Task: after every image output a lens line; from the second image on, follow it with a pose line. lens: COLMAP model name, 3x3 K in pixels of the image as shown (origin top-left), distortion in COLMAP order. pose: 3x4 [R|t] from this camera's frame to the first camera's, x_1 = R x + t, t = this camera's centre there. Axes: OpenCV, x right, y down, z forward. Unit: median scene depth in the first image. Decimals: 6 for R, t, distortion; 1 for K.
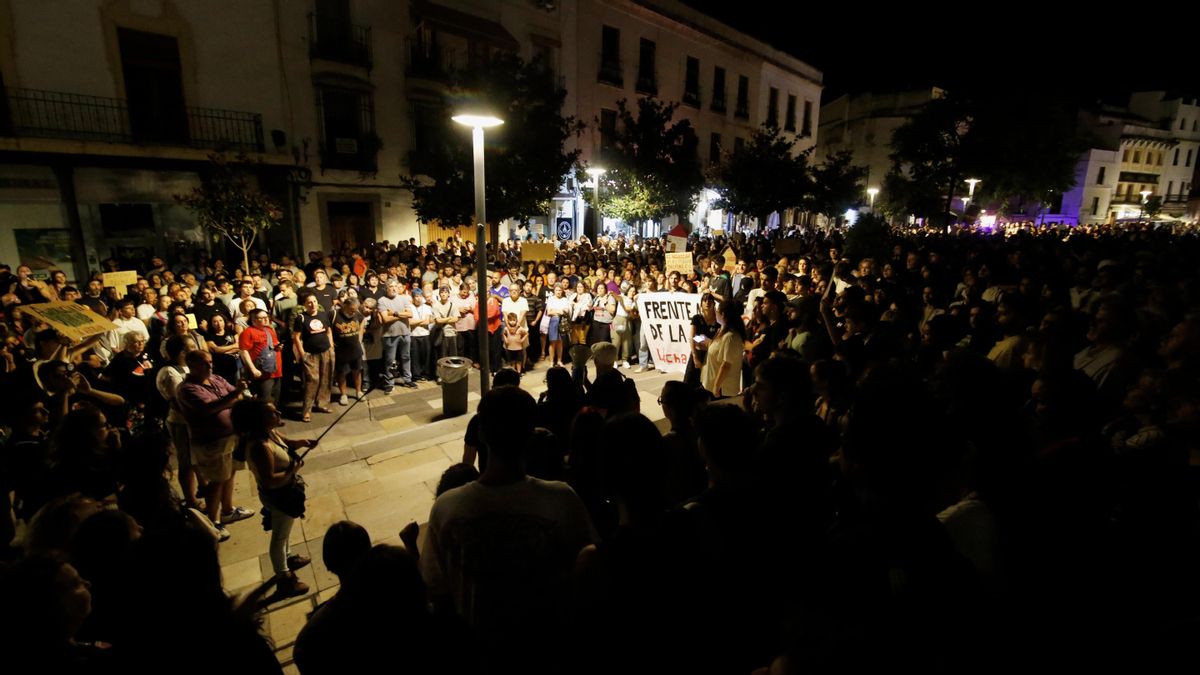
lens RADIAL K [[568.9, 0, 595.2], [0, 568.9, 329.2], [0, 0, 1]] dist [-0.002562, -0.000825]
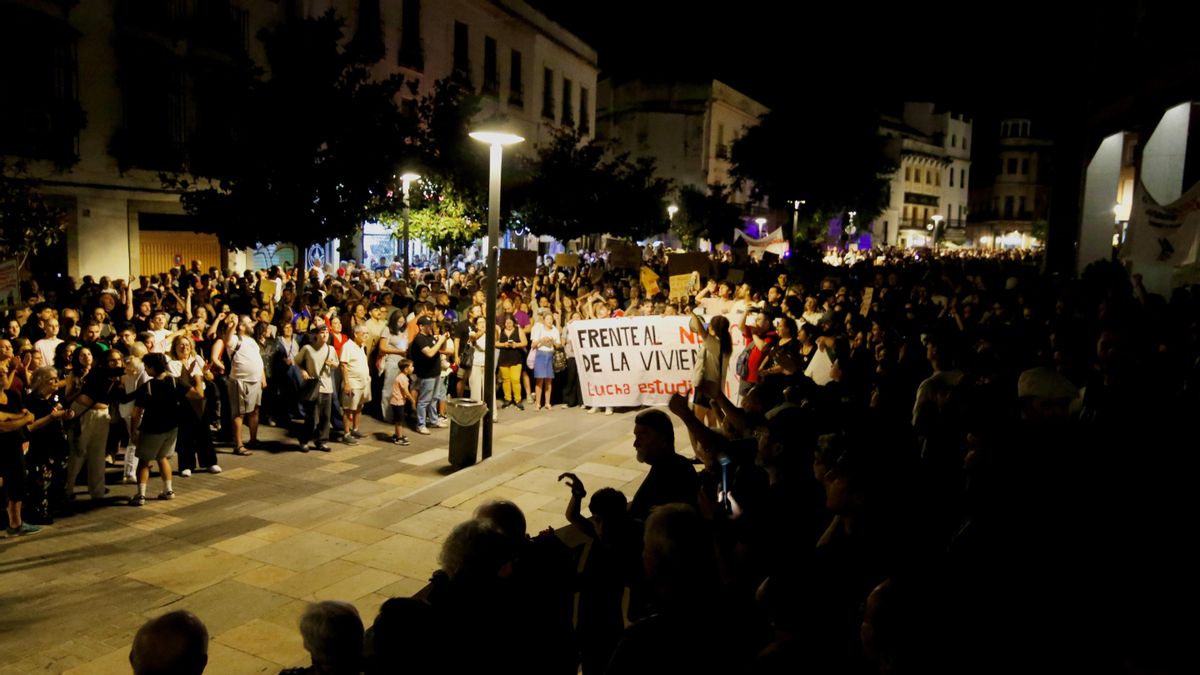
lens RADIAL K [[1056.7, 0, 600.0], [0, 1056.7, 337.5], [0, 0, 1]] dist [0.052446, -0.004367]
pose [[0.882746, -0.033428, 0.468660, -0.248065], [0.083353, 0.992786, -0.086188, 0.041010], [-0.462397, 0.115147, 0.879164, -0.176701]]
